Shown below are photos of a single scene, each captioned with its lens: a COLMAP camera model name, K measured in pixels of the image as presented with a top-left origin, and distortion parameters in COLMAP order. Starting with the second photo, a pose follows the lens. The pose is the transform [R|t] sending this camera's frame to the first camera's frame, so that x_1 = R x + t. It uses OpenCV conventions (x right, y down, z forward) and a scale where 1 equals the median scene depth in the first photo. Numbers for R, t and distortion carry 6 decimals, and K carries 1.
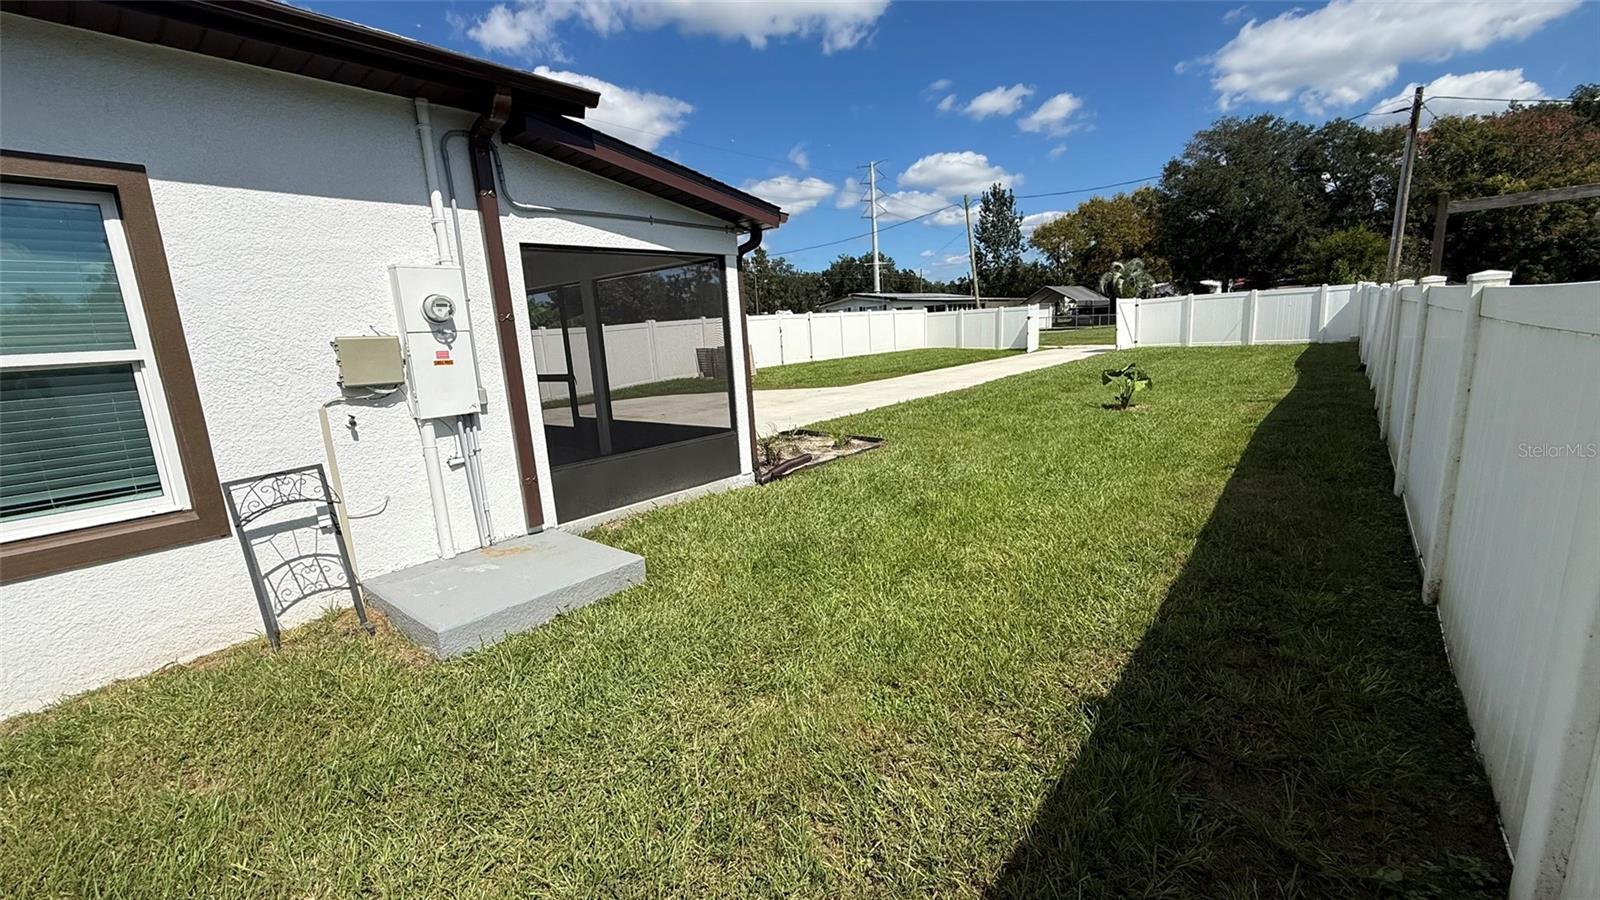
lens RADIAL K [[636.9, 0, 797.6], [0, 636.9, 454.1], [0, 0, 1]] dist [0.000107, 0.000103]
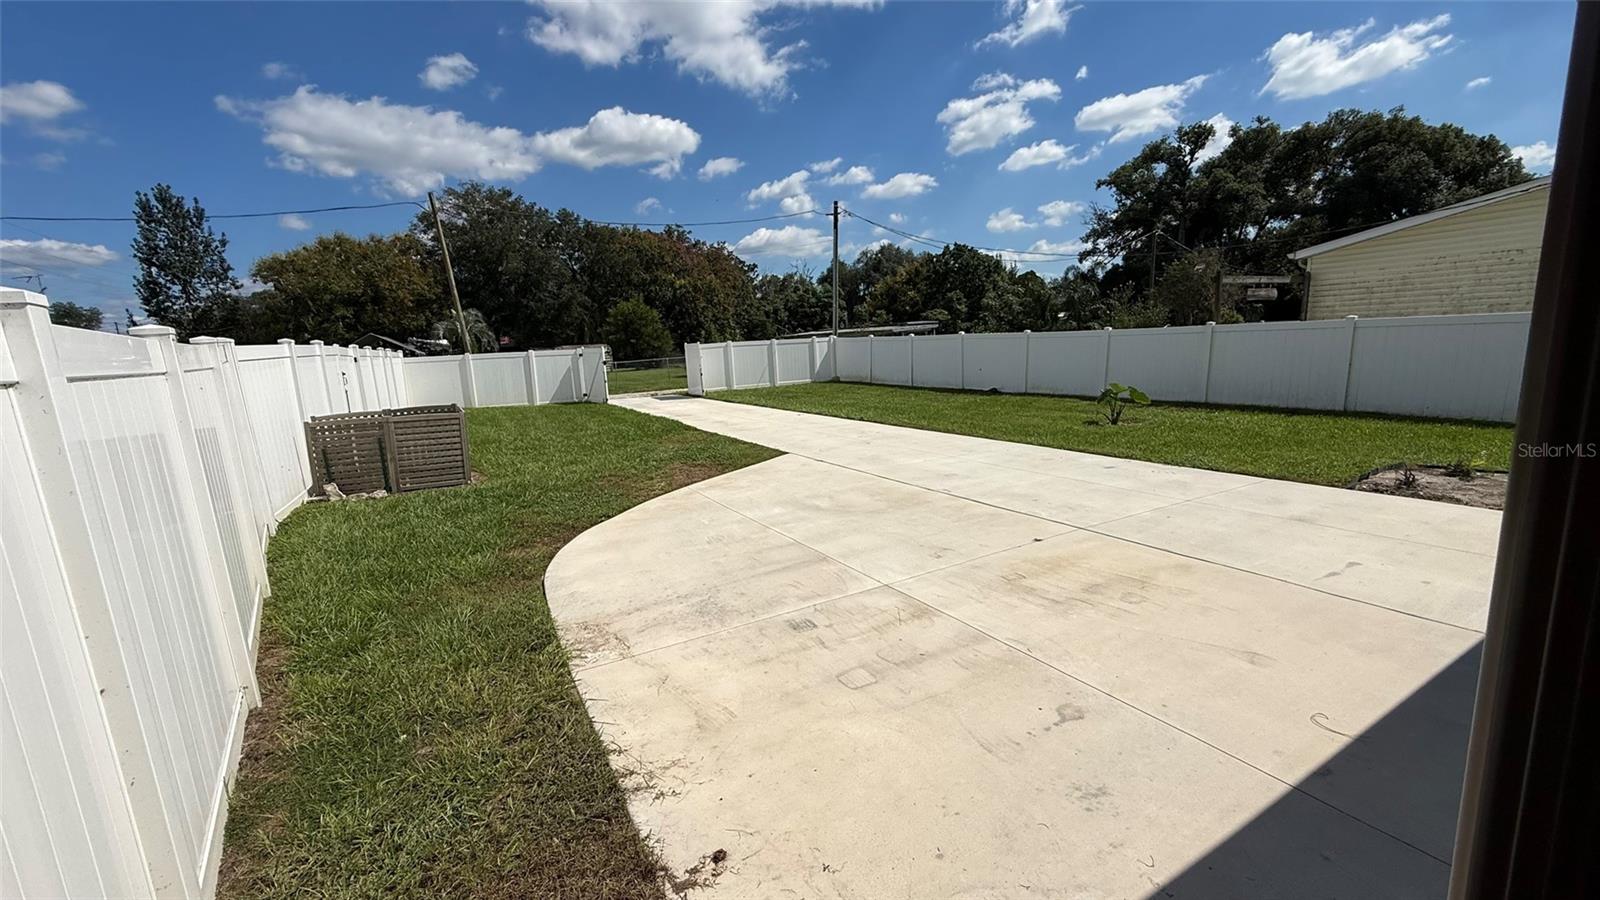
lens RADIAL K [[636.9, 0, 797.6], [0, 636.9, 454.1], [0, 0, 1]] dist [0.000107, 0.000103]
pose [[0.319929, -0.119484, 0.939877, -0.353871], [0.217848, 0.974714, 0.049758, -0.093016], [-0.922056, 0.188831, 0.337868, 0.556943]]
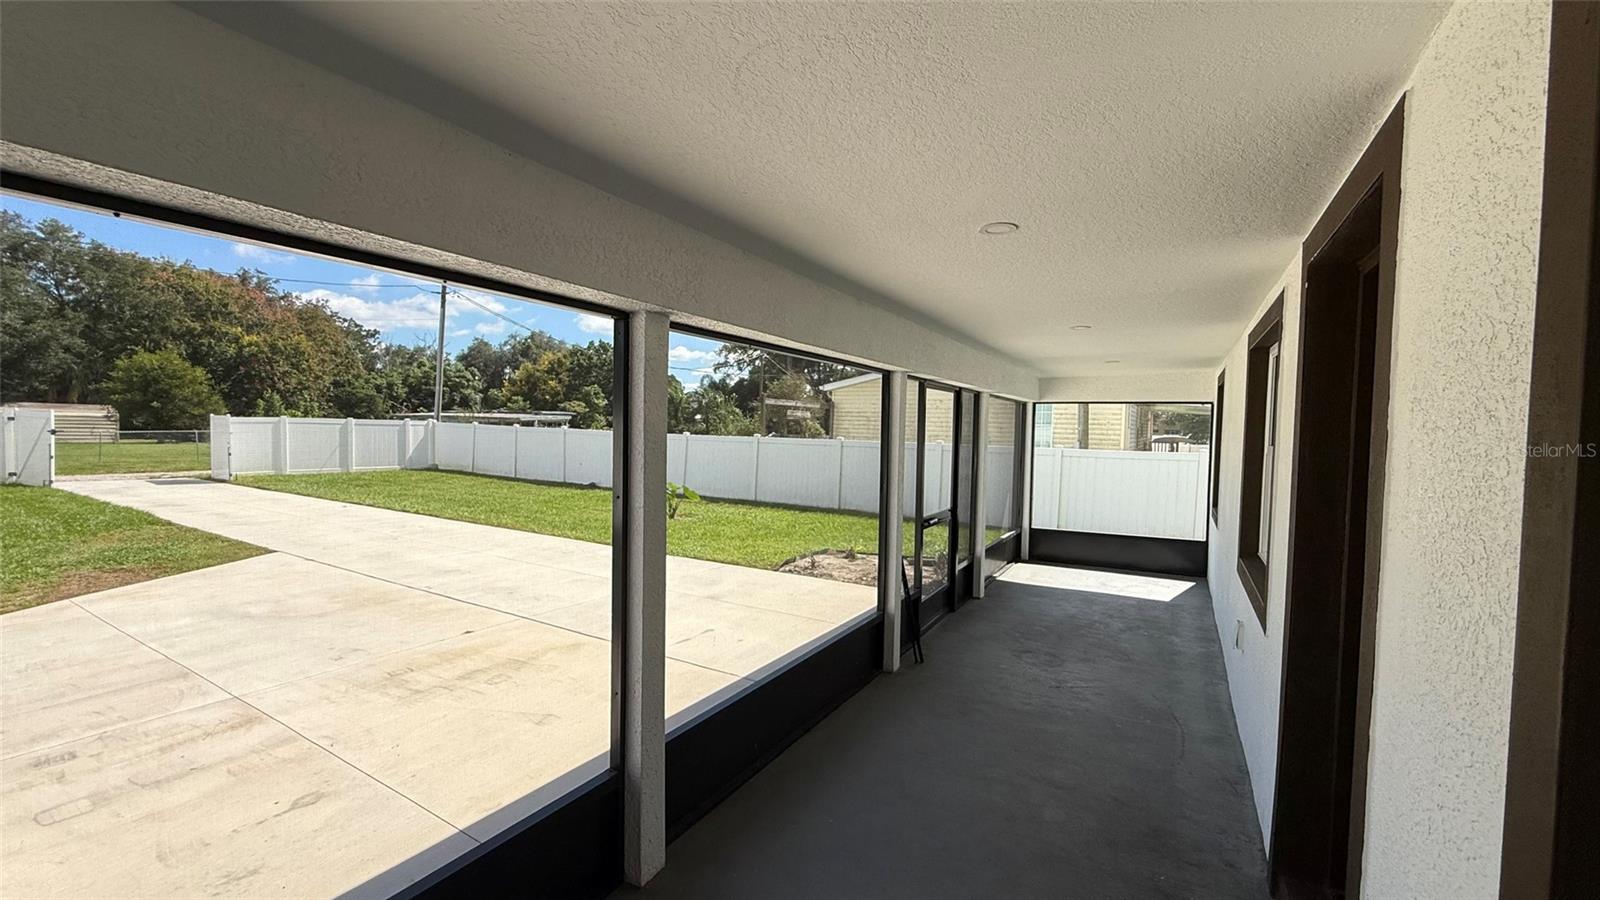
lens RADIAL K [[636.9, 0, 797.6], [0, 636.9, 454.1], [0, 0, 1]] dist [0.000107, 0.000103]
pose [[-0.189559, 0.020369, 0.981658, -0.374142], [0.182992, 0.983001, 0.014939, -0.079711], [-0.964666, 0.182468, -0.190064, 0.476264]]
